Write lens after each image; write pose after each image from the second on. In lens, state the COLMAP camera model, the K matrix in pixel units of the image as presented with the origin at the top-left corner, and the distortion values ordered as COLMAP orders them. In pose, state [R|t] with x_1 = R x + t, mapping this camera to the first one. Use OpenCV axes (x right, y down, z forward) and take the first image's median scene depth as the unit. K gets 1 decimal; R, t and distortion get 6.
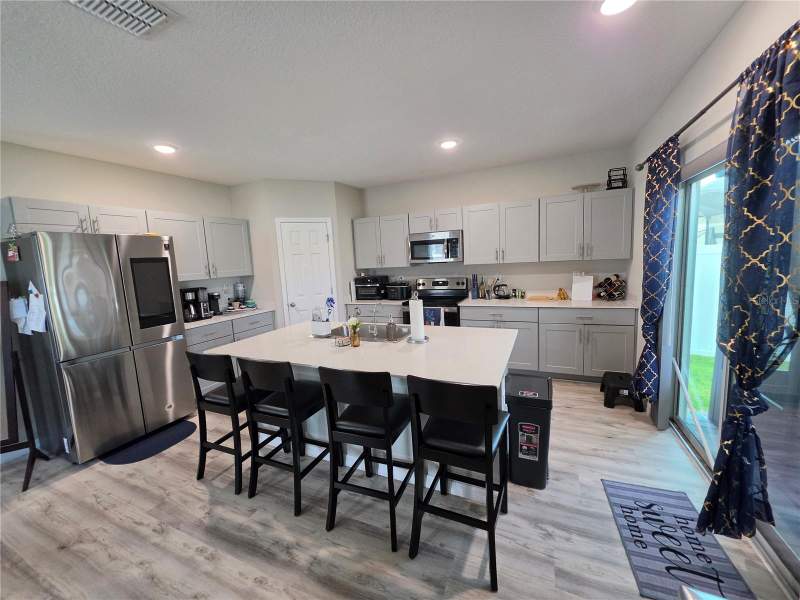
lens RADIAL K [[317.4, 0, 398.6], [0, 317.4, 298.2], [0, 0, 1]] dist [0.000314, 0.000416]
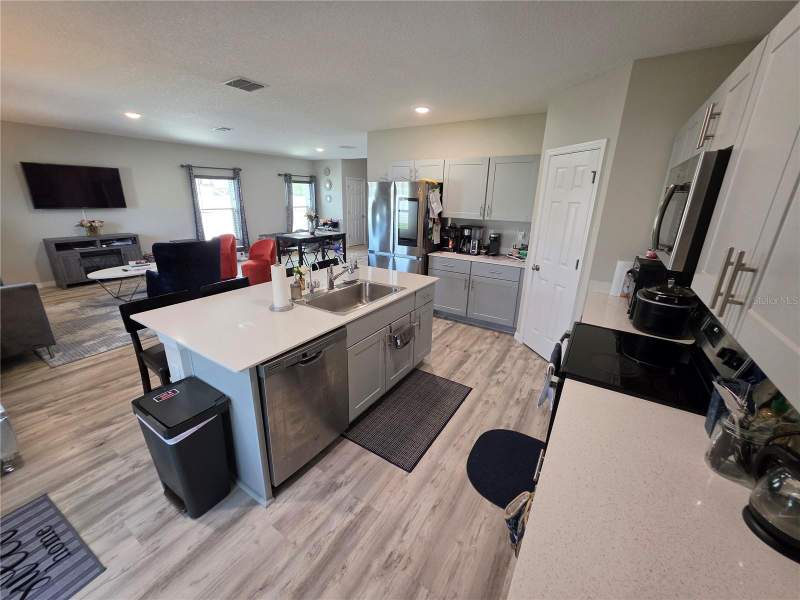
lens RADIAL K [[319.2, 0, 398.4], [0, 319.2, 297.5], [0, 0, 1]] dist [-0.000653, 0.000069]
pose [[-0.139737, 0.347785, -0.927103, 0.975133], [-0.136321, 0.920616, 0.365899, -0.320047], [0.980760, 0.177513, -0.081234, 1.557285]]
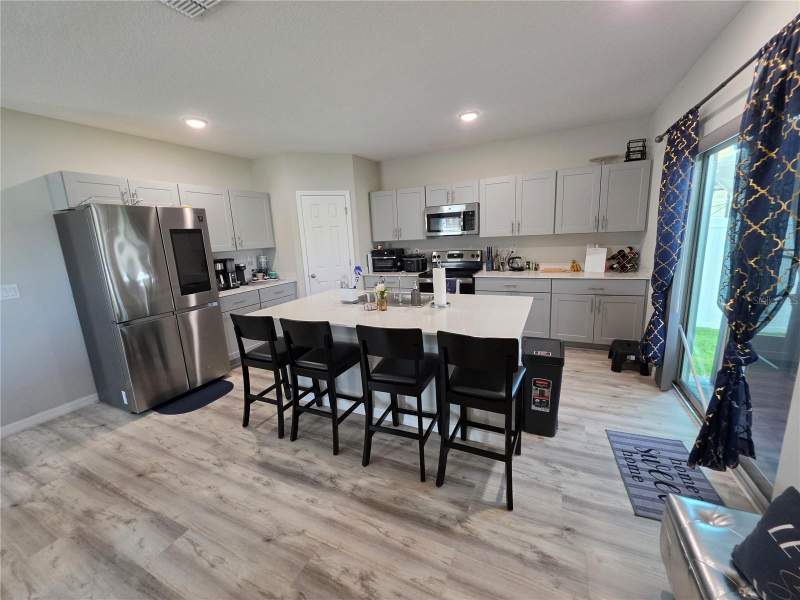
lens RADIAL K [[319.2, 0, 398.4], [0, 319.2, 297.5], [0, 0, 1]] dist [-0.000653, 0.000069]
pose [[0.999729, 0.005463, -0.022618, -0.063326], [-0.003808, 0.997356, 0.072570, 0.029496], [0.022955, -0.072464, 0.997107, -0.095566]]
